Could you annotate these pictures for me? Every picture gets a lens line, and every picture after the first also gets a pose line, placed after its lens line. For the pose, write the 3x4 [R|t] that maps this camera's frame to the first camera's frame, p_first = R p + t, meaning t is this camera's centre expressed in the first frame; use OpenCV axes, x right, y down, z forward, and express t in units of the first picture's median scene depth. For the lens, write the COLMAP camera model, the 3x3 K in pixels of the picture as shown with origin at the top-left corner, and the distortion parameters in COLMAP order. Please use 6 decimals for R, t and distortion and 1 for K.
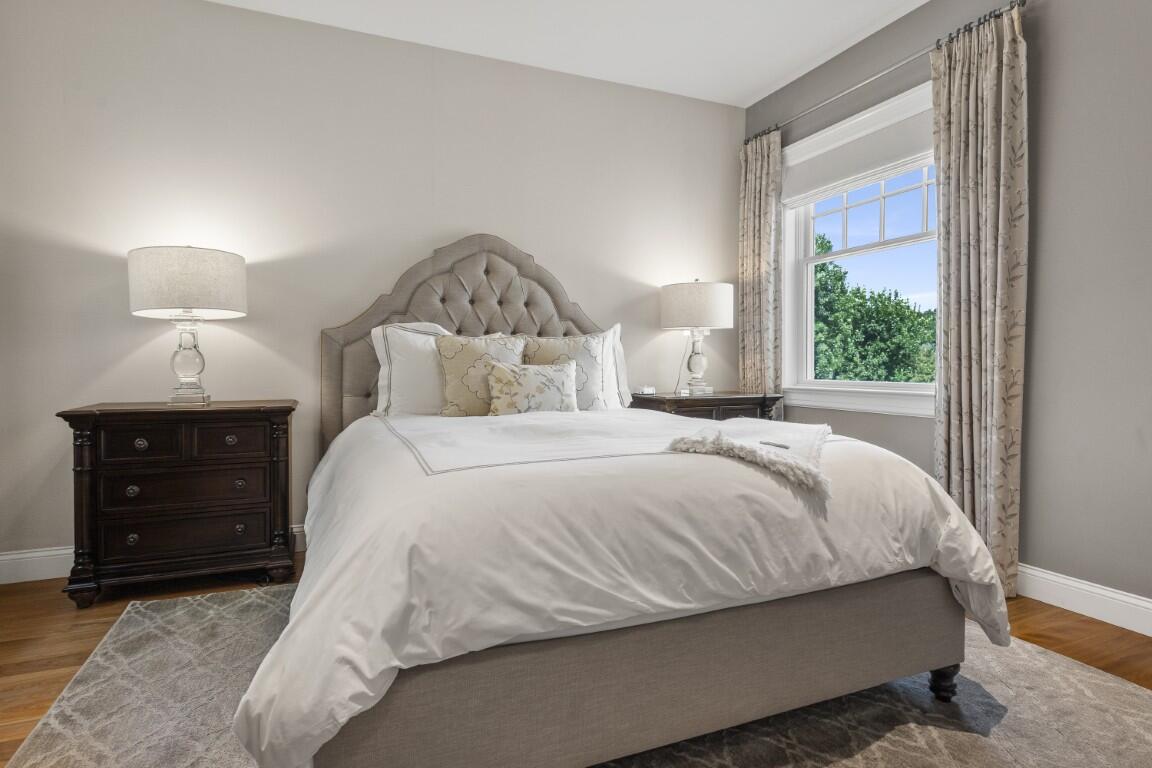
lens RADIAL K [[610.8, 0, 575.4], [0, 610.8, 377.2], [0, 0, 1]] dist [-0.001342, 0.001914]
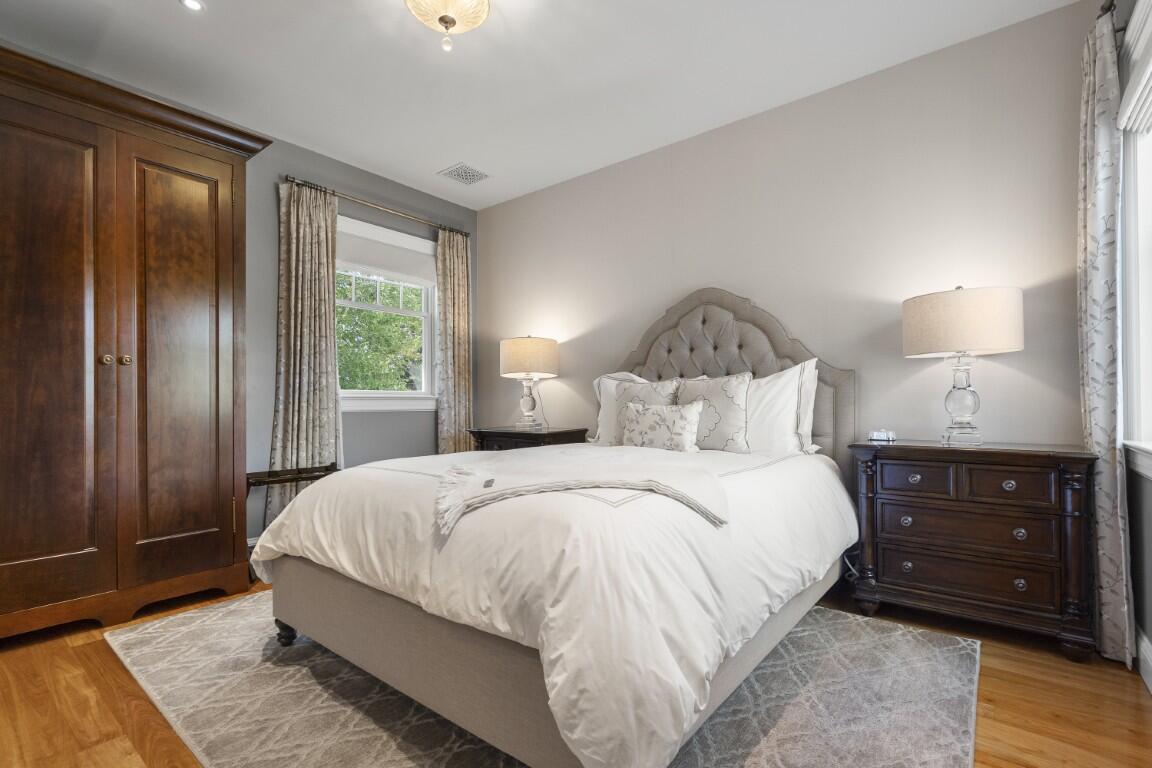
lens RADIAL K [[530.3, 0, 573.3], [0, 530.3, 393.2], [0, 0, 1]] dist [0.003095, -0.000050]
pose [[0.475594, -0.017530, -0.879490, 0.685342], [-0.007922, 0.999676, -0.024210, -0.017345], [0.879629, 0.018482, 0.475300, 0.370754]]
